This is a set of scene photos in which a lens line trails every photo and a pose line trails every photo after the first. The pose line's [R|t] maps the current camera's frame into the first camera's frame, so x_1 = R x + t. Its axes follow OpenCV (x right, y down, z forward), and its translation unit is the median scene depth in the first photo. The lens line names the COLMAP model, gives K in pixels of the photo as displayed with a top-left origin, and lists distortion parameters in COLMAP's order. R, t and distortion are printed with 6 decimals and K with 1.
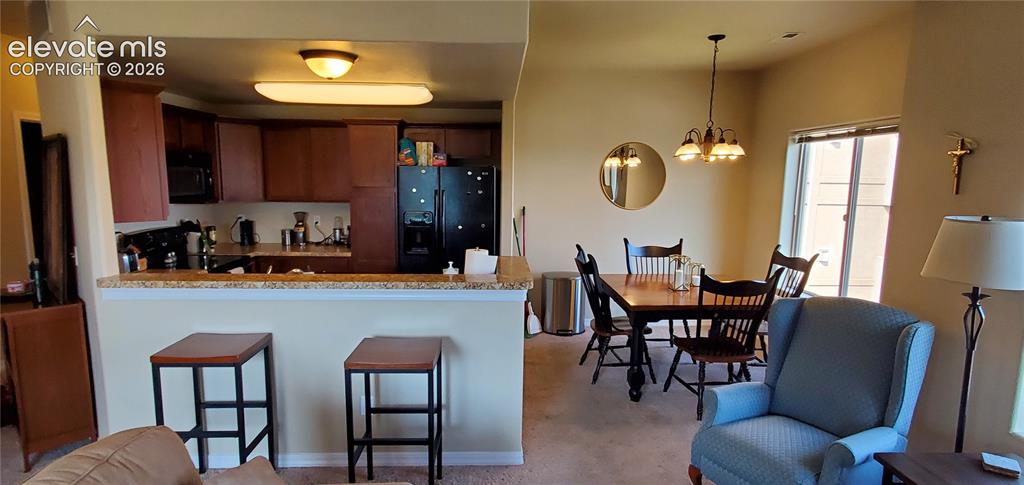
lens RADIAL K [[554.5, 0, 510.8], [0, 554.5, 257.6], [0, 0, 1]] dist [0.003584, 0.001021]
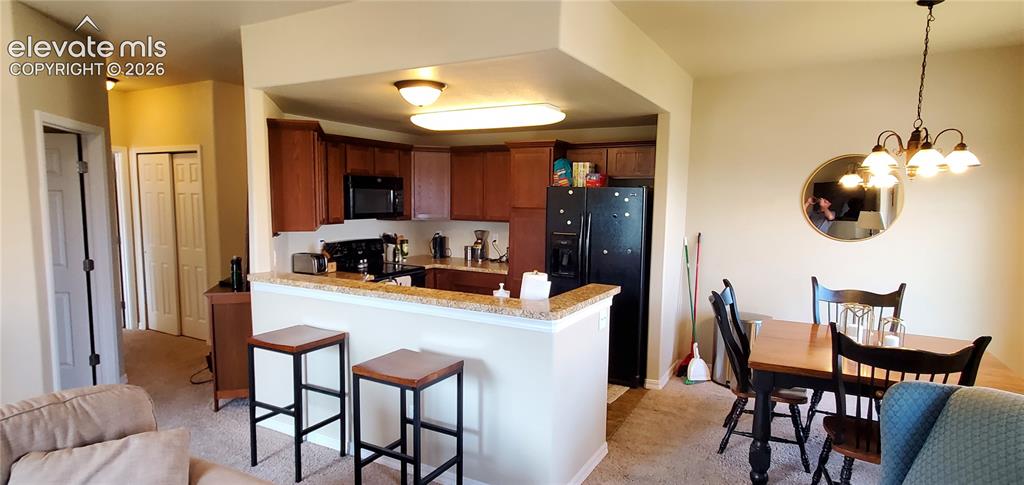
lens RADIAL K [[554.5, 0, 510.8], [0, 554.5, 257.6], [0, 0, 1]] dist [0.003584, 0.001021]
pose [[0.850109, 0.057283, -0.523483, 0.269323], [-0.080901, 0.996472, -0.022337, -0.011319], [0.520356, 0.061339, 0.851743, 0.125832]]
